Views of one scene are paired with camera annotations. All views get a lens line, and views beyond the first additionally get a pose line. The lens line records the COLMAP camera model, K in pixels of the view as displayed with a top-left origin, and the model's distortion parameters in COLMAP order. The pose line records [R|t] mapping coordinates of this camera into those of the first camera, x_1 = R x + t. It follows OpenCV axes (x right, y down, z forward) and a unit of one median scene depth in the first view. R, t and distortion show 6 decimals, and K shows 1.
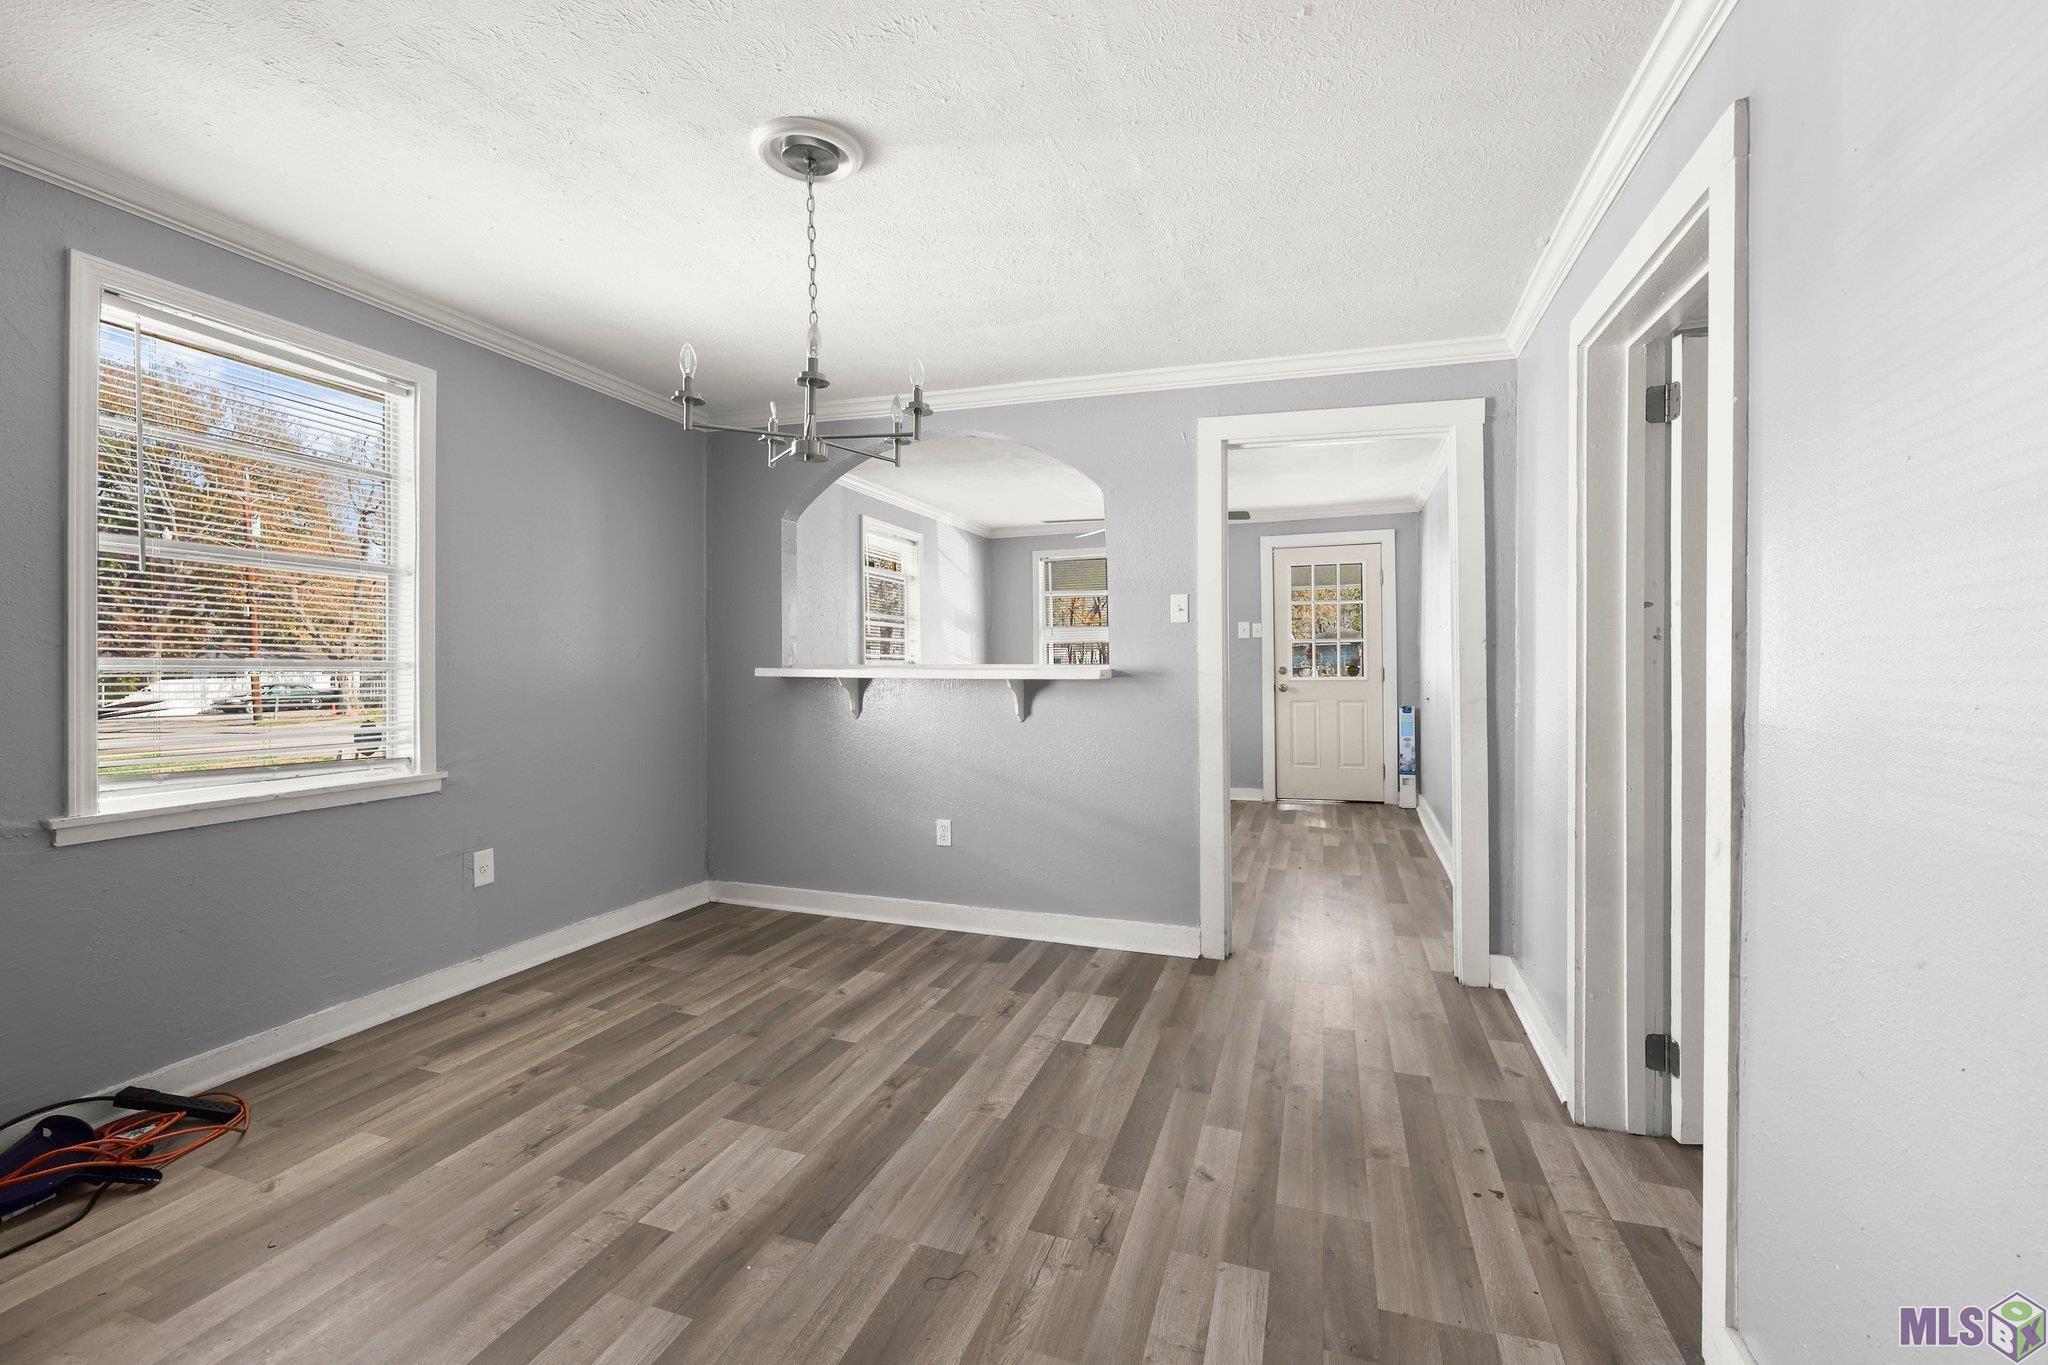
lens RADIAL K [[868.0, 0, 1028.4], [0, 868.0, 662.2], [0, 0, 1]] dist [-0.000161, 0.000295]
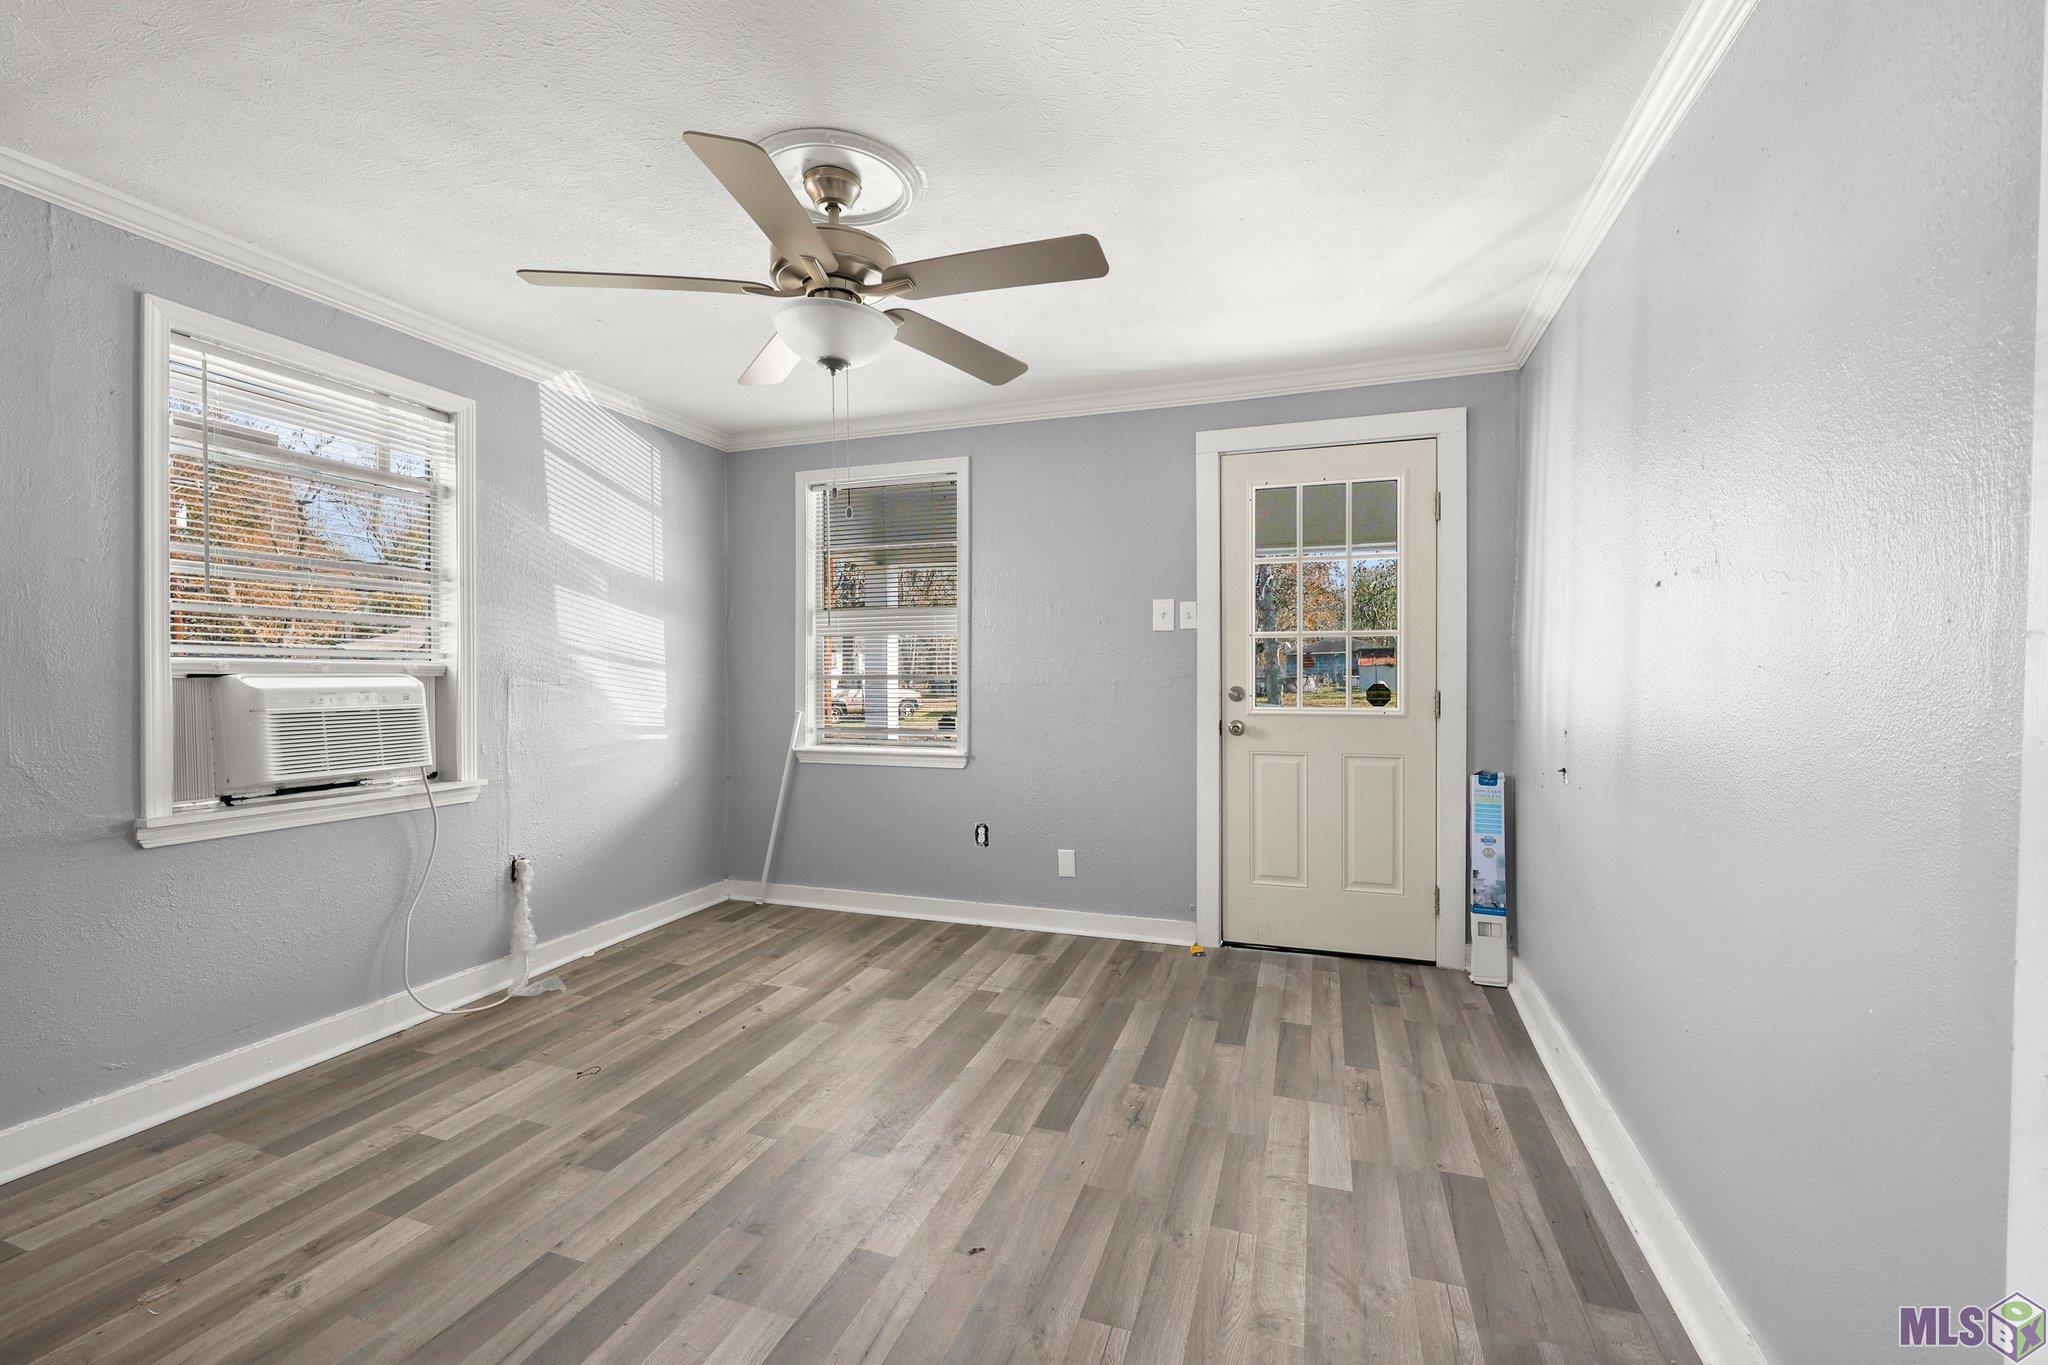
lens RADIAL K [[868.0, 0, 1012.3], [0, 868.0, 677.1], [0, 0, 1]] dist [-0.000161, 0.000295]
pose [[0.999904, 0.010750, -0.008686, 0.165359], [-0.010658, 0.999887, 0.010574, -0.004018], [0.008799, -0.010481, 0.999906, 0.488065]]
